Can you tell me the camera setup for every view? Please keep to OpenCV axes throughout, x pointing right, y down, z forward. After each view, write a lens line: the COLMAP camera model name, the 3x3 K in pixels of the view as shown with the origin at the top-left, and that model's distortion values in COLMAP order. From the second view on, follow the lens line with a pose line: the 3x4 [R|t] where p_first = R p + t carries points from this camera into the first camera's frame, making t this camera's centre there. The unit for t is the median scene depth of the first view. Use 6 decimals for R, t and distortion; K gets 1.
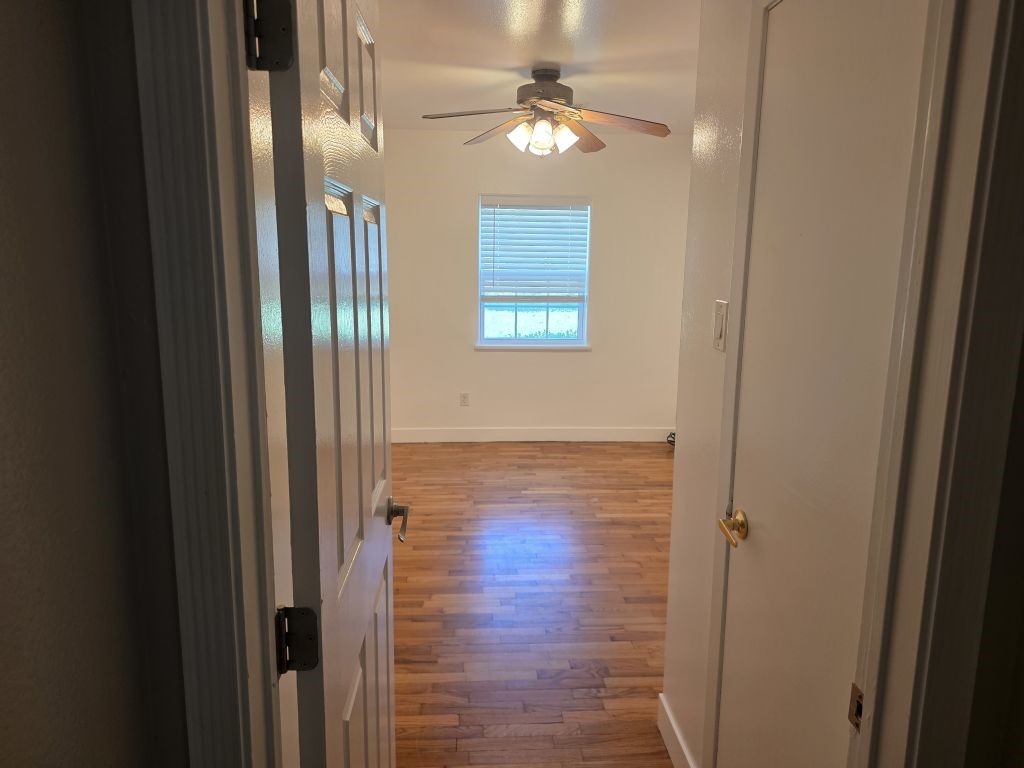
lens RADIAL K [[698.7, 0, 512.7], [0, 698.7, 372.4], [0, 0, 1]] dist [0.072991, -0.064915]
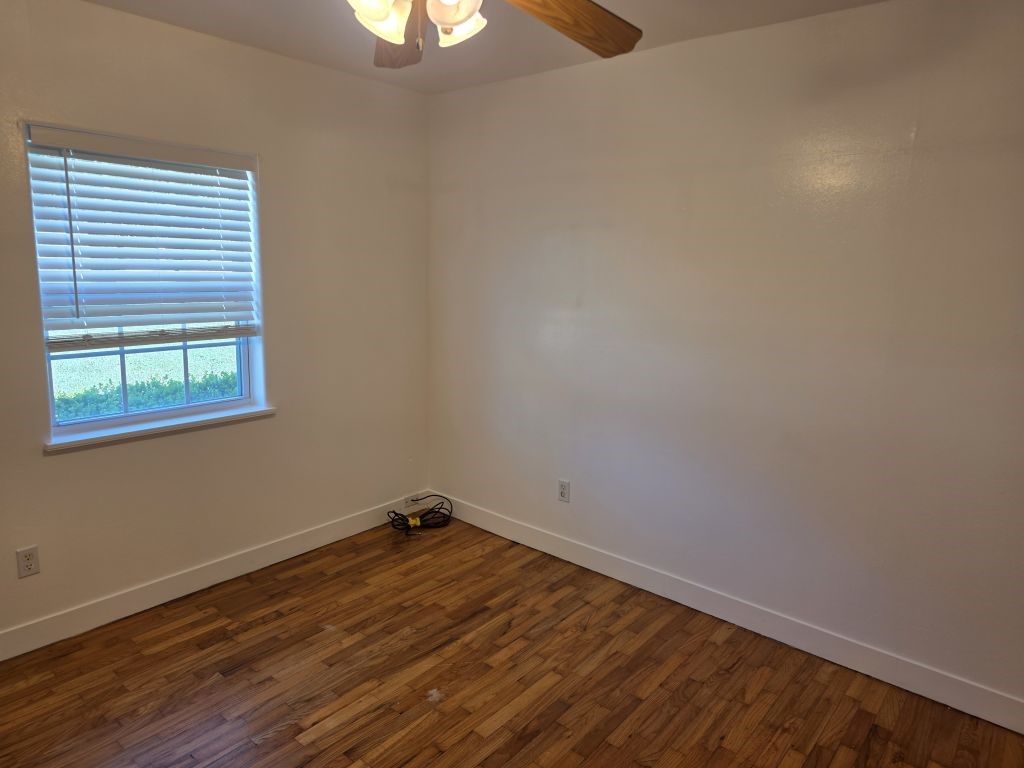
lens RADIAL K [[682.1, 0, 517.4], [0, 682.1, 370.6], [0, 0, 1]] dist [0.081436, -0.062726]
pose [[0.687216, -0.110398, 0.718016, -0.175912], [0.101667, 0.993274, 0.055414, -0.085764], [-0.719304, 0.034917, 0.693817, 0.464428]]
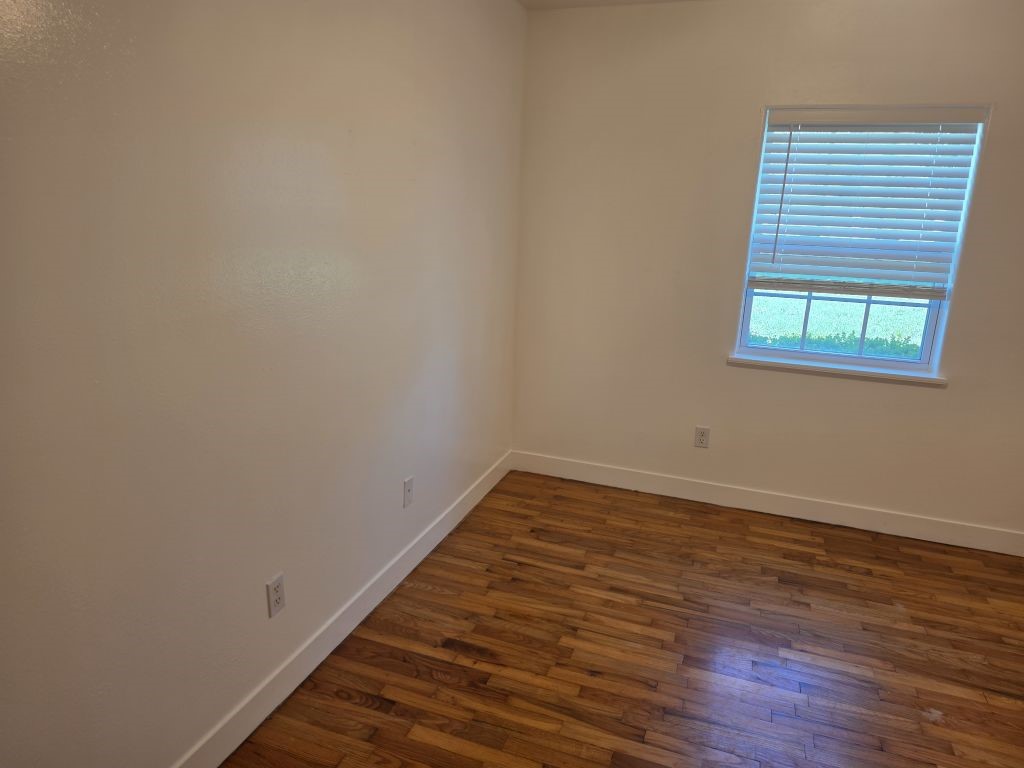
lens RADIAL K [[698.7, 0, 512.7], [0, 698.7, 372.4], [0, 0, 1]] dist [0.072991, -0.064915]
pose [[0.923655, 0.114975, -0.365571, -0.001460], [-0.091698, 0.992530, 0.080475, -0.060135], [0.372092, -0.040809, 0.927298, 0.360979]]
